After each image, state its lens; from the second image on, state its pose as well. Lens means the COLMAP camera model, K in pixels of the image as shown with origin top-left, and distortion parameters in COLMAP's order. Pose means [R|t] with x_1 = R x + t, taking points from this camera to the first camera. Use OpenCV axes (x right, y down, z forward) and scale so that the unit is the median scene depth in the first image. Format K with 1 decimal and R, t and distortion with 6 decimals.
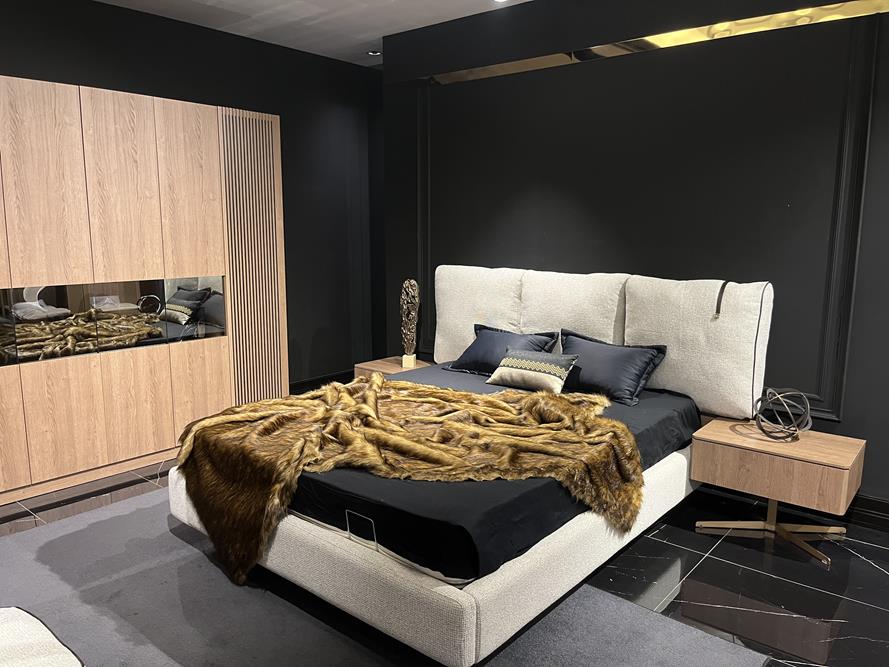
lens RADIAL K [[670.4, 0, 443.1], [0, 670.4, 336.8], [0, 0, 1]] dist [0.069438, -0.101407]
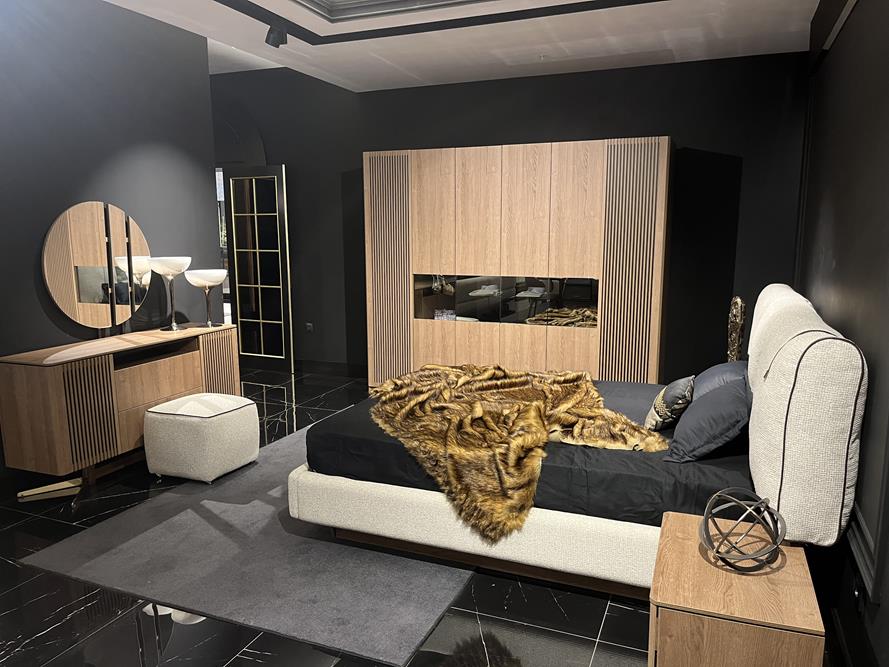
lens RADIAL K [[670.4, 0, 443.1], [0, 670.4, 336.8], [0, 0, 1]] dist [0.069438, -0.101407]
pose [[0.306536, 0.149655, -0.940021, 0.840240], [-0.149304, 0.982898, 0.107794, -0.085991], [0.940077, 0.107306, 0.323637, 0.404211]]
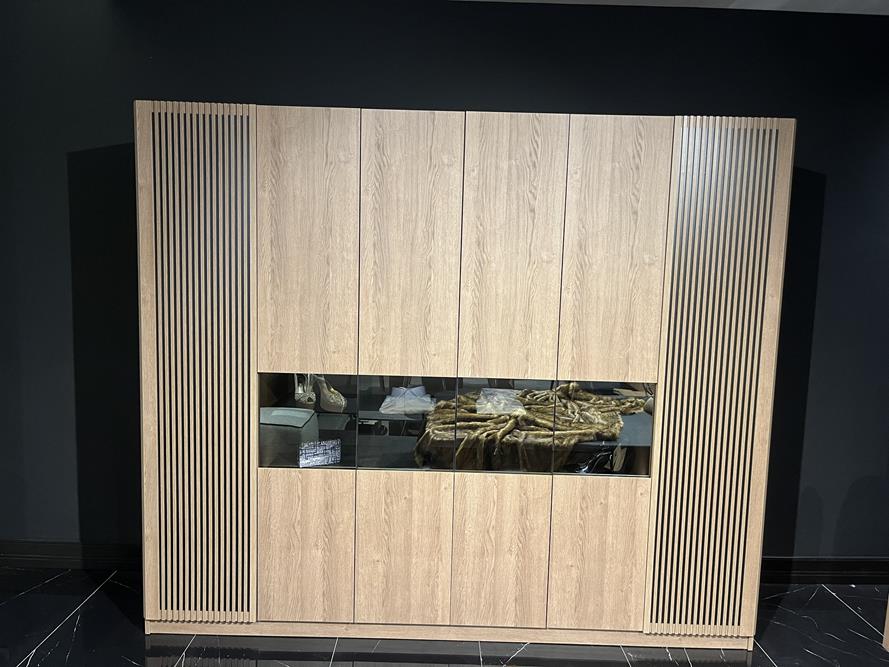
lens RADIAL K [[670.4, 0, 443.1], [0, 670.4, 336.8], [0, 0, 1]] dist [0.069438, -0.101407]
pose [[0.648767, 0.092651, -0.755326, 0.018994], [-0.147702, 0.989016, -0.005549, -0.113465], [0.746516, 0.115163, 0.655326, 0.495103]]
